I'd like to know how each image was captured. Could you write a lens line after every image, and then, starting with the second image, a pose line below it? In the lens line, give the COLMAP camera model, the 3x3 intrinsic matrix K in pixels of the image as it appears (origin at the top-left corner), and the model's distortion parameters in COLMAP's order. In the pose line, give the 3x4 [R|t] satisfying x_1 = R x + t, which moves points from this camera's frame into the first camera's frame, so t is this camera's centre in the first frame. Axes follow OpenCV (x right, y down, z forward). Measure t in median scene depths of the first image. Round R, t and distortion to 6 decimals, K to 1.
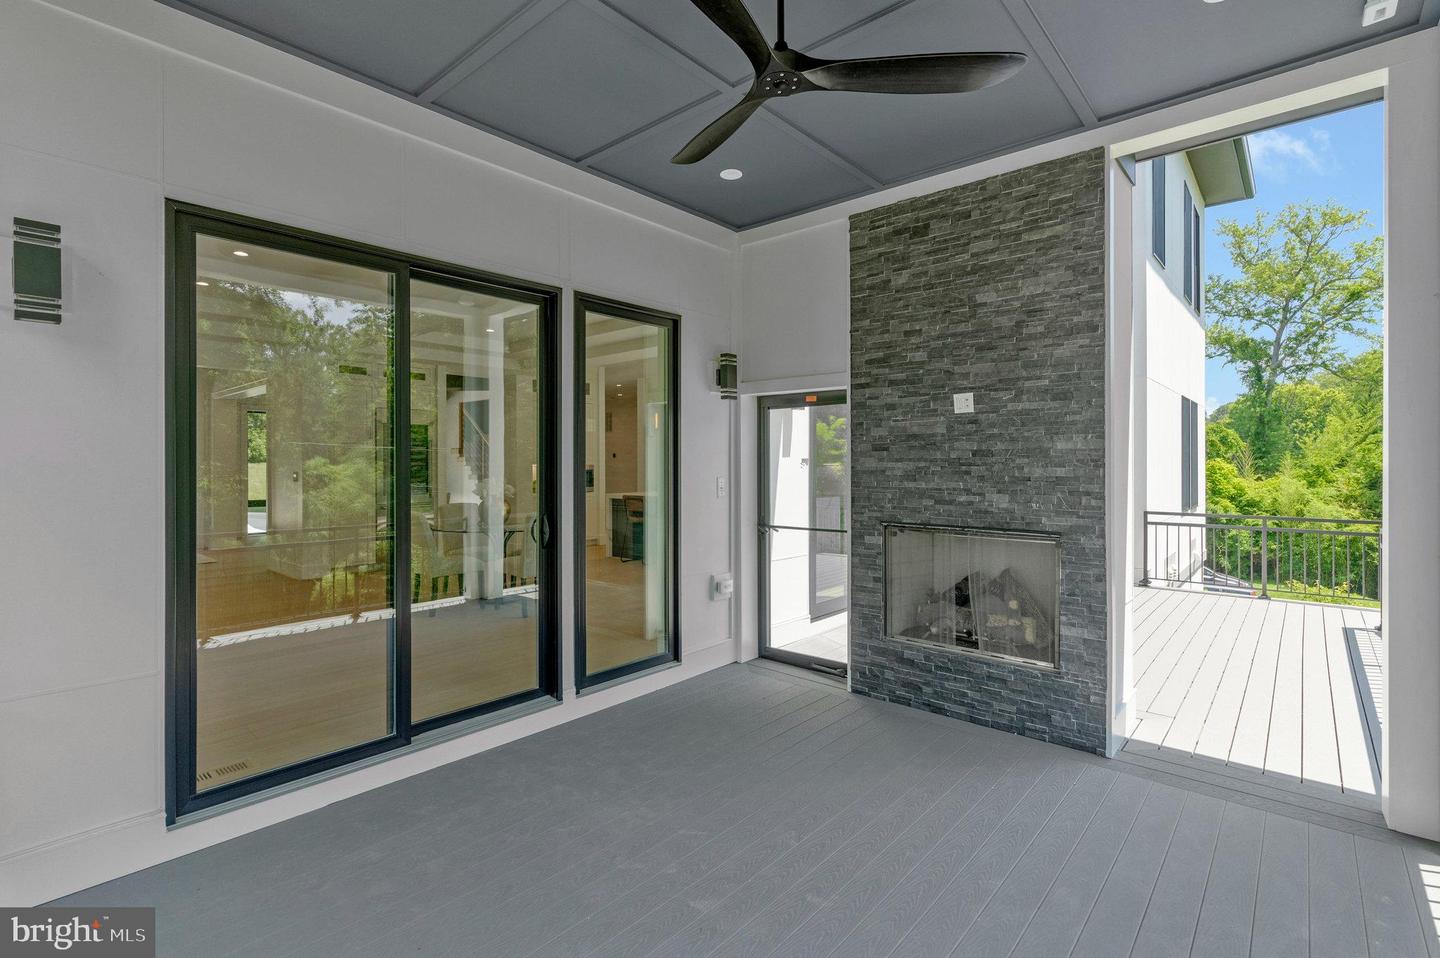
lens RADIAL K [[675.7, 0, 725.4], [0, 675.7, 461.8], [0, 0, 1]] dist [-0.003296, -0.000784]
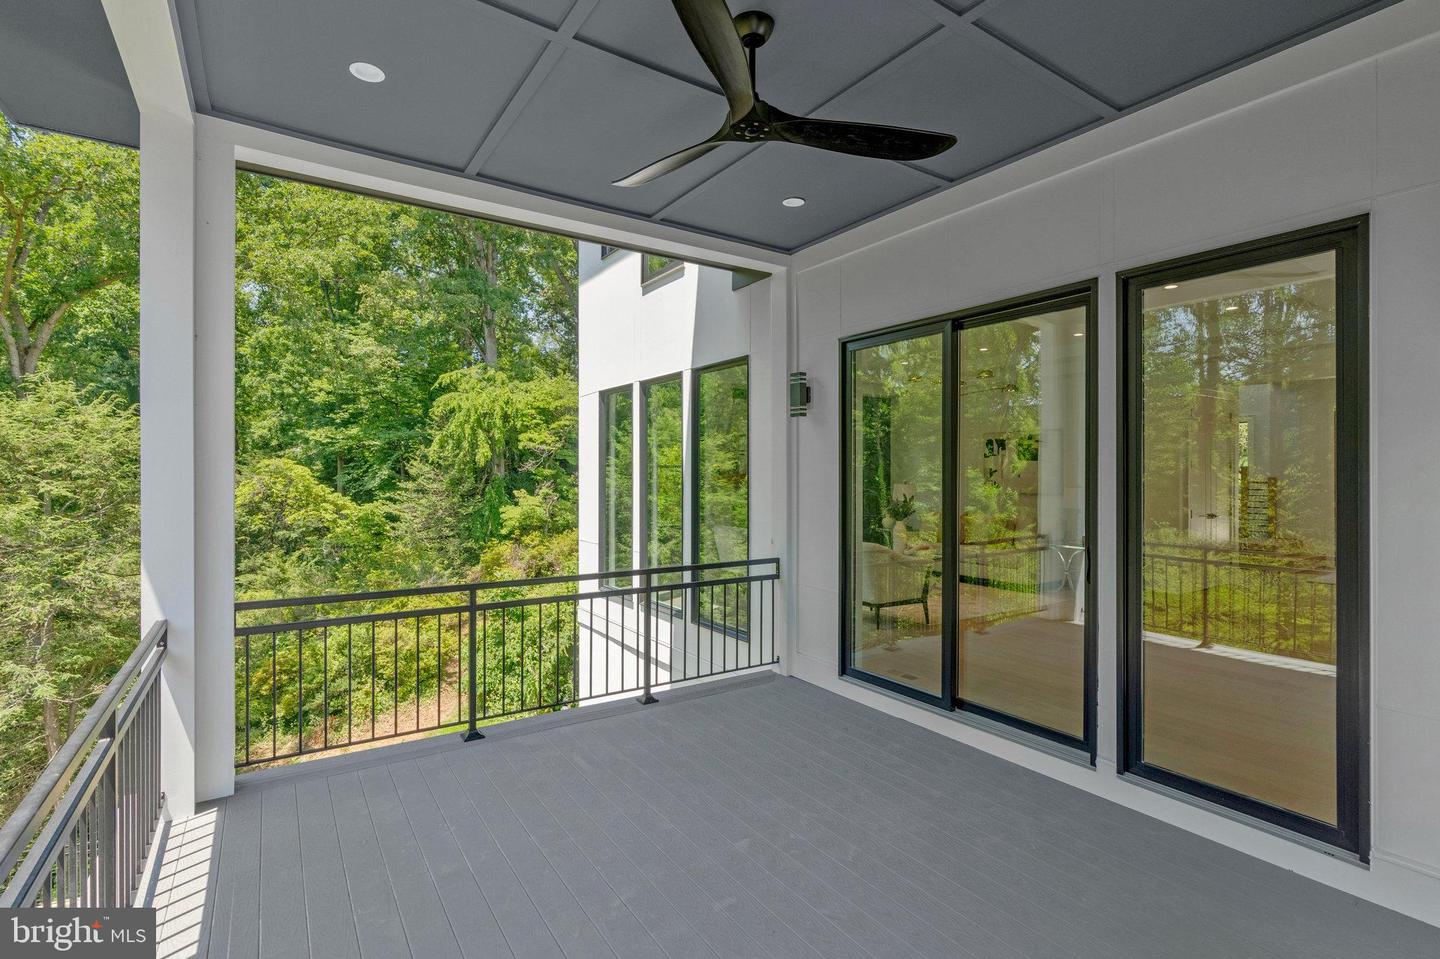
lens RADIAL K [[669.5, 0, 719.1], [0, 669.5, 488.5], [0, 0, 1]] dist [-0.004367, 0.002146]
pose [[-0.264029, 0.015442, -0.964391, 0.806976], [-0.004285, 0.999843, 0.017183, -0.007429], [0.964505, 0.008669, -0.263922, 0.903220]]
